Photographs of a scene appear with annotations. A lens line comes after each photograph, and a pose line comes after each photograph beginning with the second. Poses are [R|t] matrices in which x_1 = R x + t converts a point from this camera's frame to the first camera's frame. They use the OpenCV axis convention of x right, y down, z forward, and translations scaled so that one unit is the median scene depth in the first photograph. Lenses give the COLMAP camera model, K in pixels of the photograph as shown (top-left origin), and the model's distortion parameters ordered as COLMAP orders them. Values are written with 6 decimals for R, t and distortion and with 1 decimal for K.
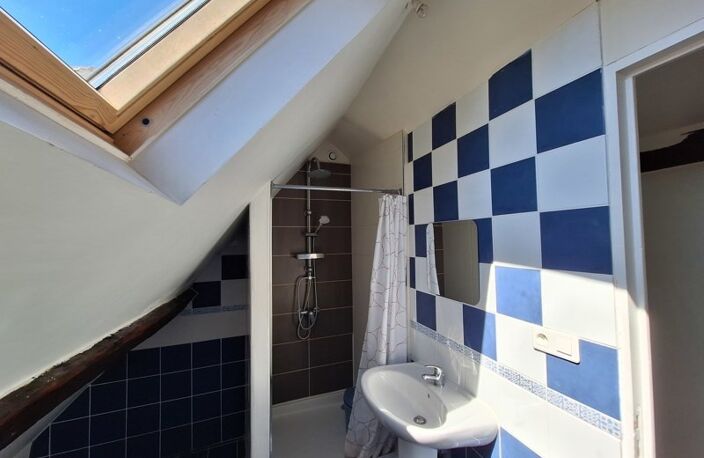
lens RADIAL K [[281.6, 0, 348.2], [0, 281.6, 230.4], [0, 0, 1]] dist [0.000455, -0.000012]
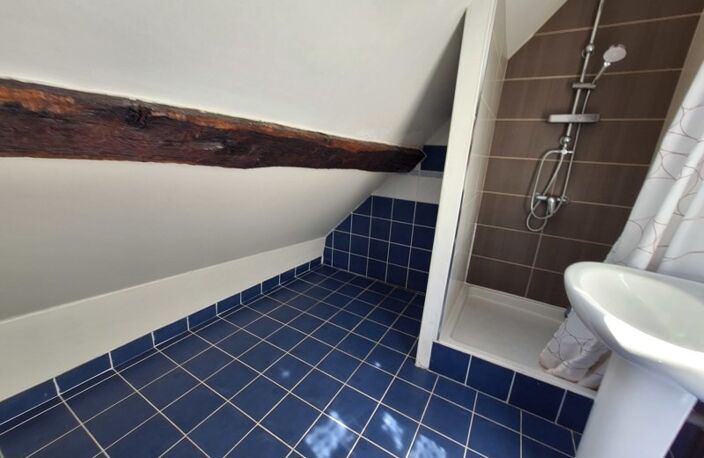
lens RADIAL K [[281.6, 0, 350.0], [0, 281.6, 232.5], [0, 0, 1]] dist [0.000455, -0.000012]
pose [[0.609725, 0.264935, -0.747024, 0.125135], [-0.041550, 0.951870, 0.303671, 0.169478], [0.791523, -0.154117, 0.591388, 0.111712]]
